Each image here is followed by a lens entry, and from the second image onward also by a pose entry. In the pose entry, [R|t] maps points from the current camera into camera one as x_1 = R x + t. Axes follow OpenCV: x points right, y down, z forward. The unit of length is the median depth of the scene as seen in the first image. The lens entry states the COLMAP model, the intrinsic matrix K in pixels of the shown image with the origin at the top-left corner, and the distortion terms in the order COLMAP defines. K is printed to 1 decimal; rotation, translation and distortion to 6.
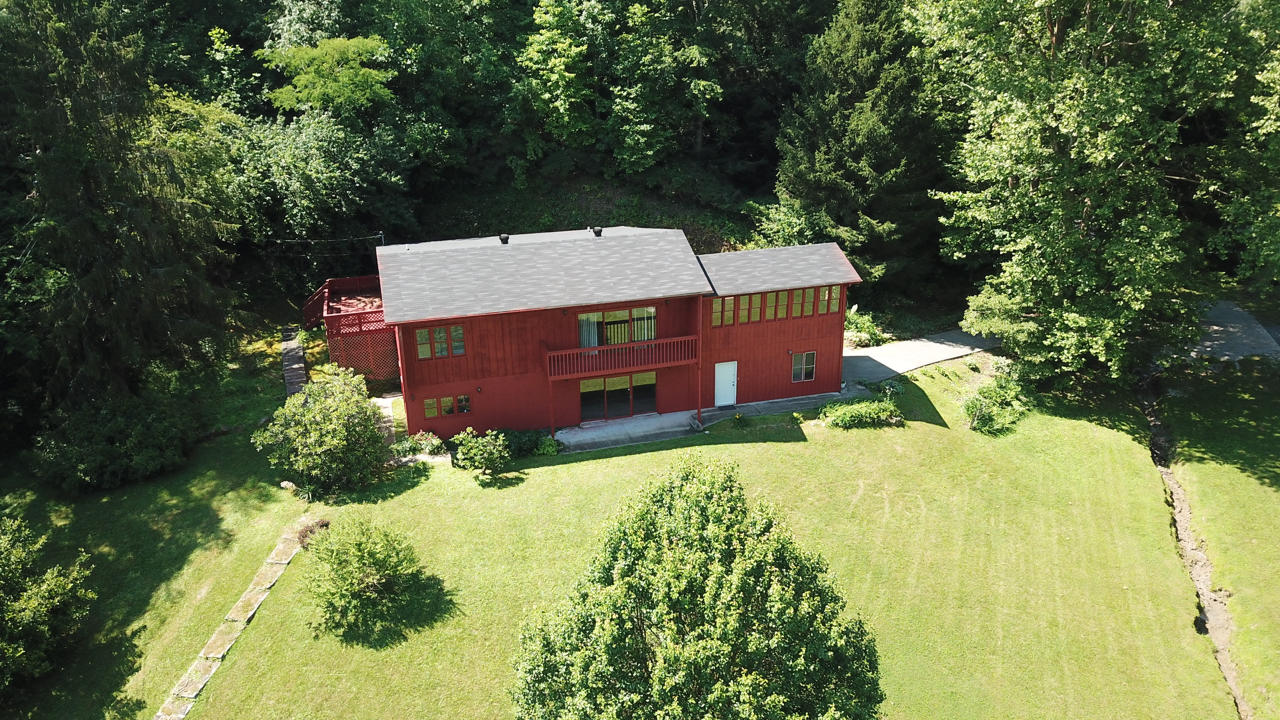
lens RADIAL K [[1011.9, 0, 635.1], [0, 1011.9, 338.7], [0, 0, 1]] dist [0.001356, 0.000647]
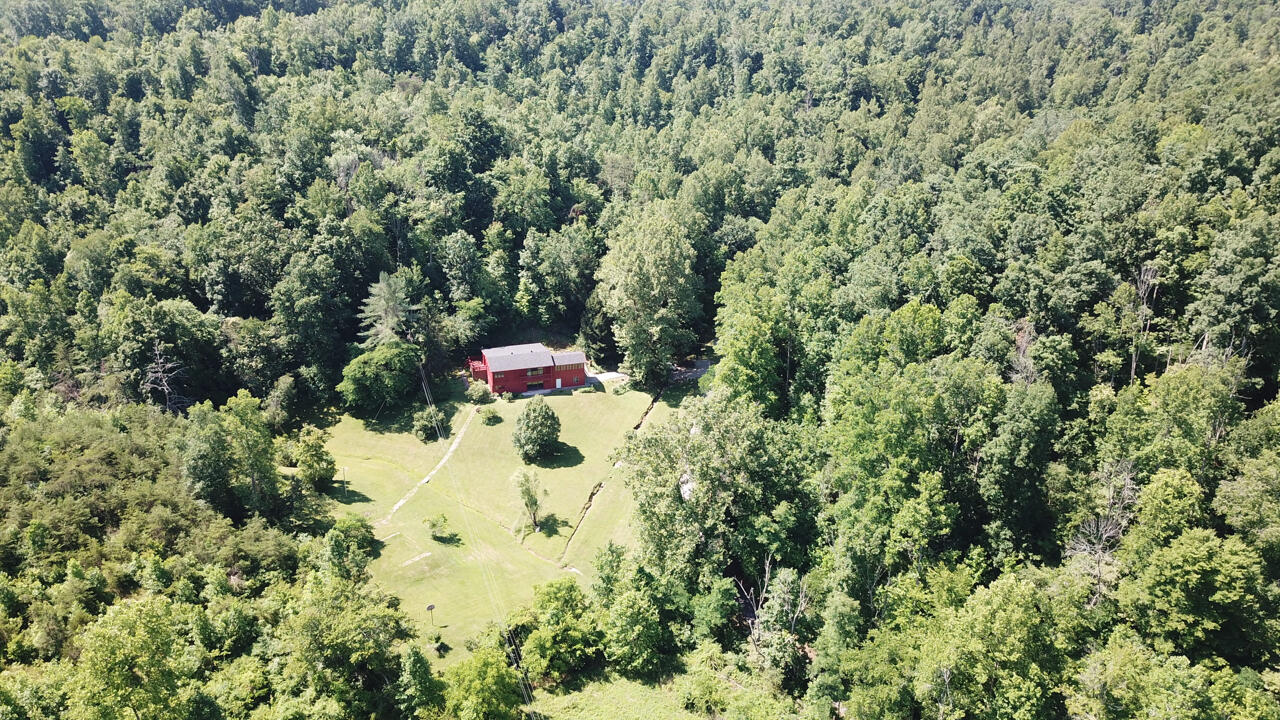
lens RADIAL K [[1000.7, 0, 660.3], [0, 1000.7, 358.1], [0, 0, 1]] dist [0.003242, -0.002619]
pose [[0.998783, 0.016450, 0.046504, 0.333175], [-0.018374, 0.998980, 0.041253, -0.265465], [-0.045778, -0.042058, 0.998066, -3.541241]]
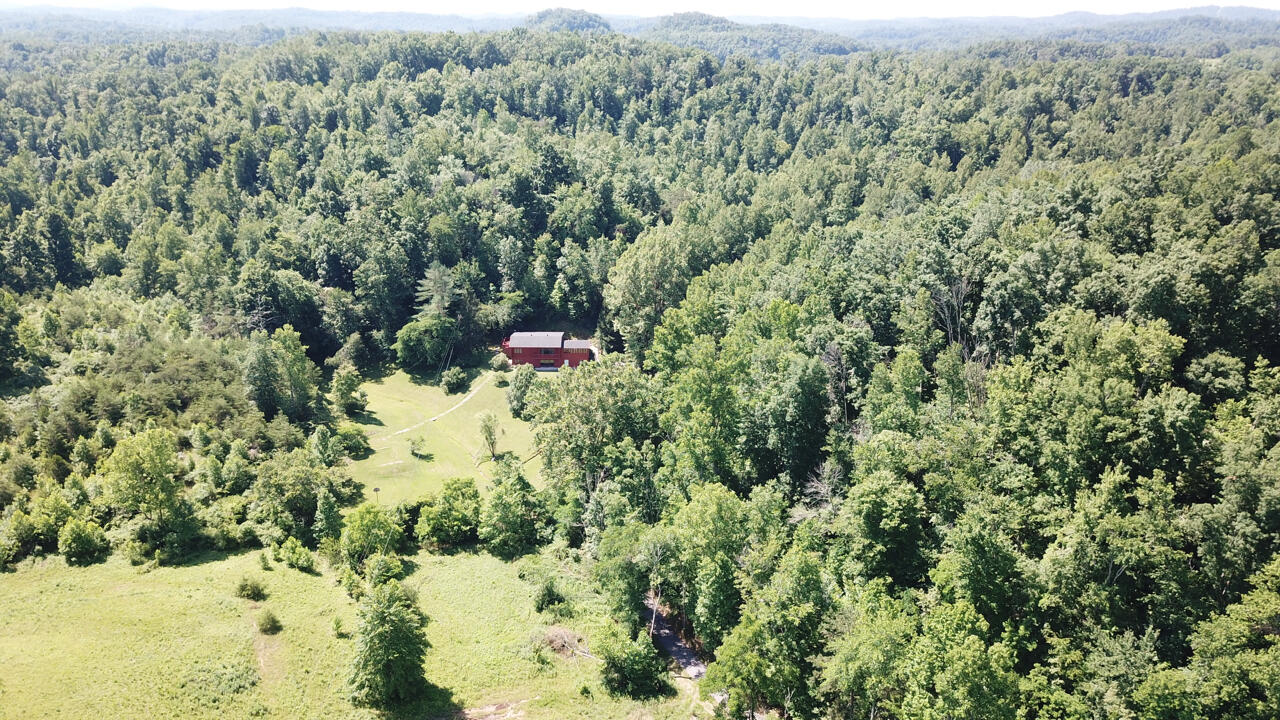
lens RADIAL K [[1007.5, 0, 646.2], [0, 1007.5, 357.9], [0, 0, 1]] dist [0.003893, 0.004941]
pose [[0.970412, 0.109614, -0.215138, 1.691636], [-0.112758, 0.993620, -0.002357, -0.026115], [0.213507, 0.026546, 0.976581, -4.331347]]
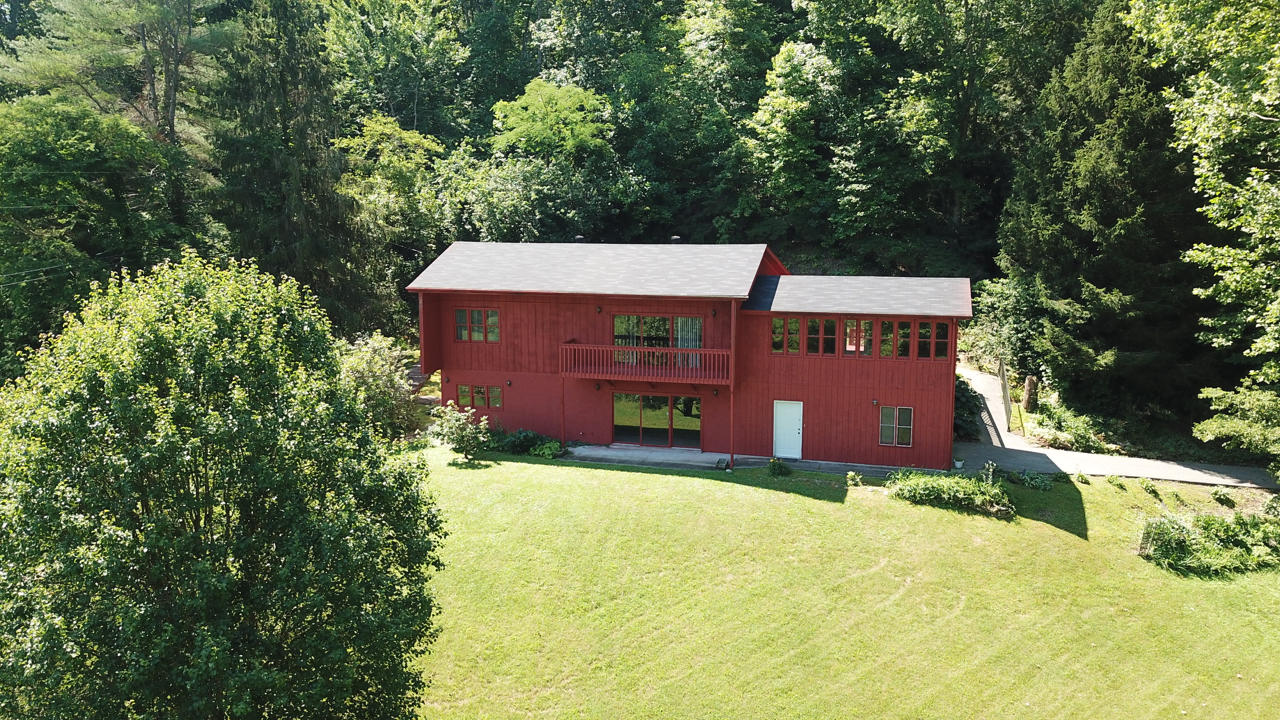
lens RADIAL K [[1000.6, 0, 615.6], [0, 1000.6, 324.7], [0, 0, 1]] dist [0.002659, 0.004233]
pose [[0.844298, 0.080307, -0.529822, 0.375817], [-0.196021, 0.966468, -0.165878, 0.118928], [0.498735, 0.243907, 0.831729, 0.231673]]
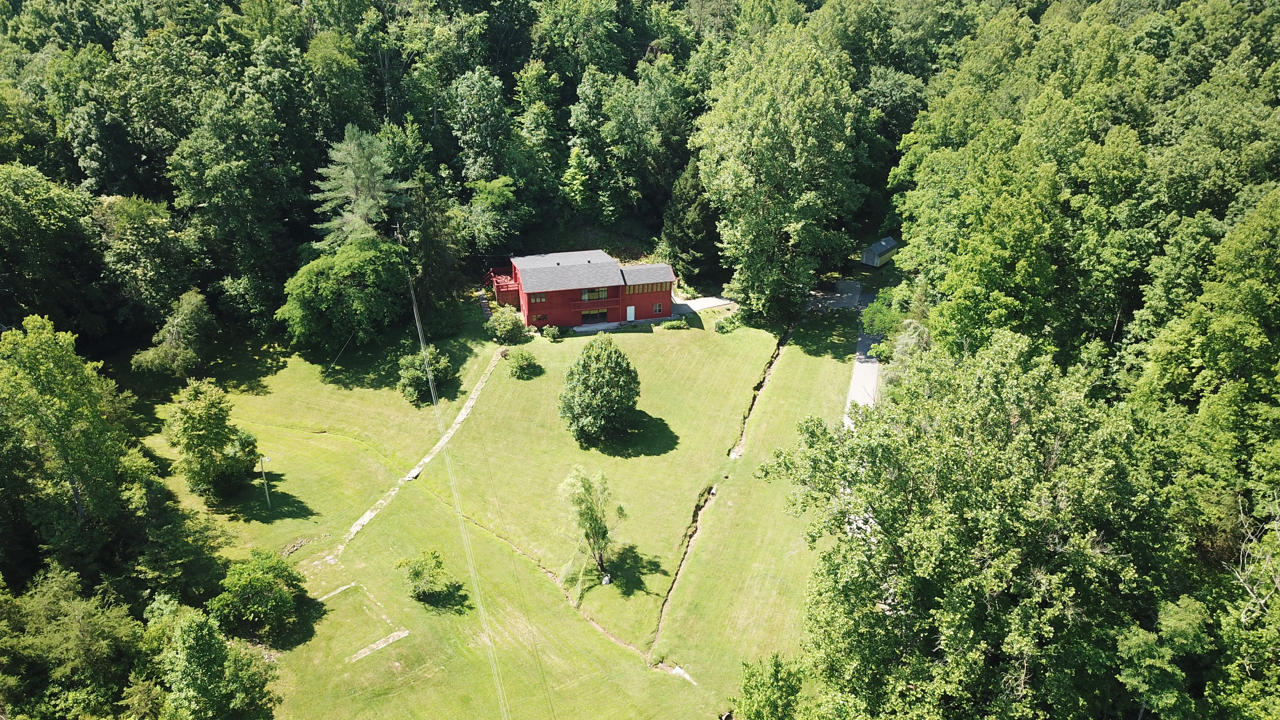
lens RADIAL K [[1010.0, 0, 640.0], [0, 1010.0, 360.0], [0, 0, 1]] dist [0.002019, 0.007695]
pose [[0.999358, 0.035451, -0.005266, 0.133065], [-0.034594, 0.992548, 0.116843, -0.160521], [0.009369, -0.116586, 0.993136, -1.896876]]
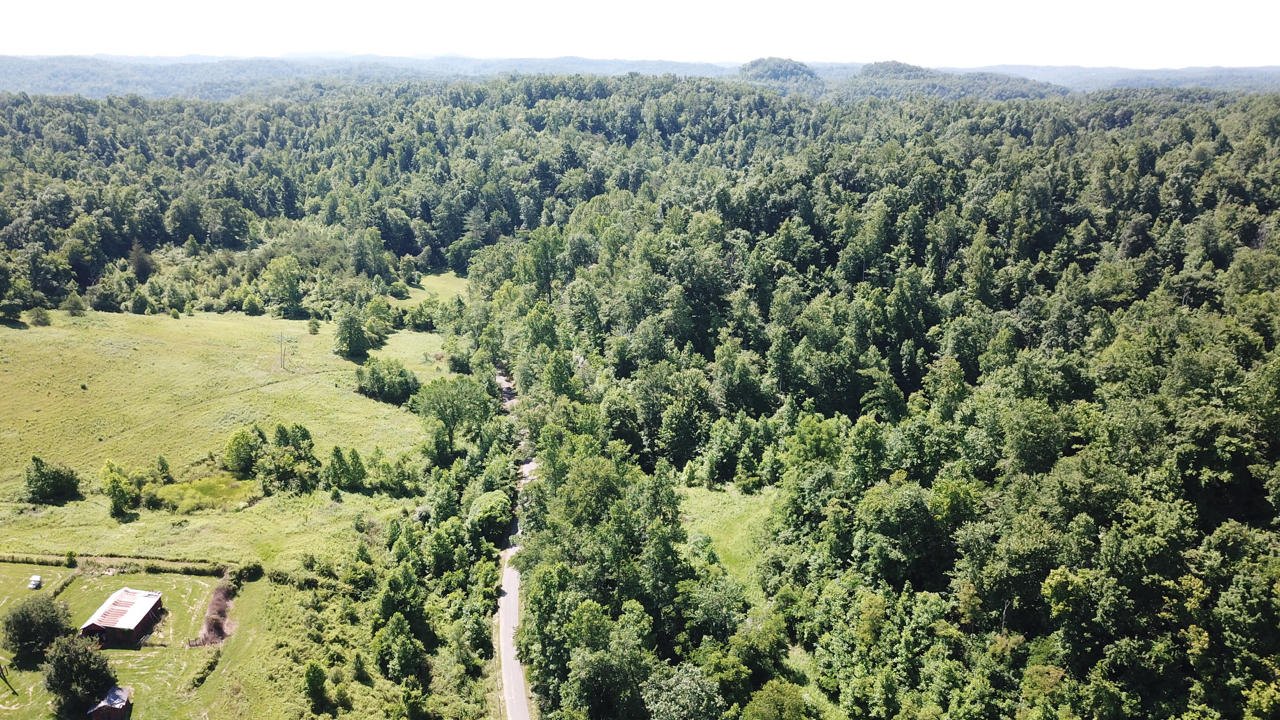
lens RADIAL K [[1010.0, 0, 640.0], [0, 1010.0, 360.0], [0, 0, 1]] dist [0.002019, 0.007695]
pose [[0.873194, 0.172649, -0.455768, 5.103415], [-0.196608, 0.980468, -0.005265, 0.699525], [0.445957, 0.094205, 0.890083, -6.654128]]
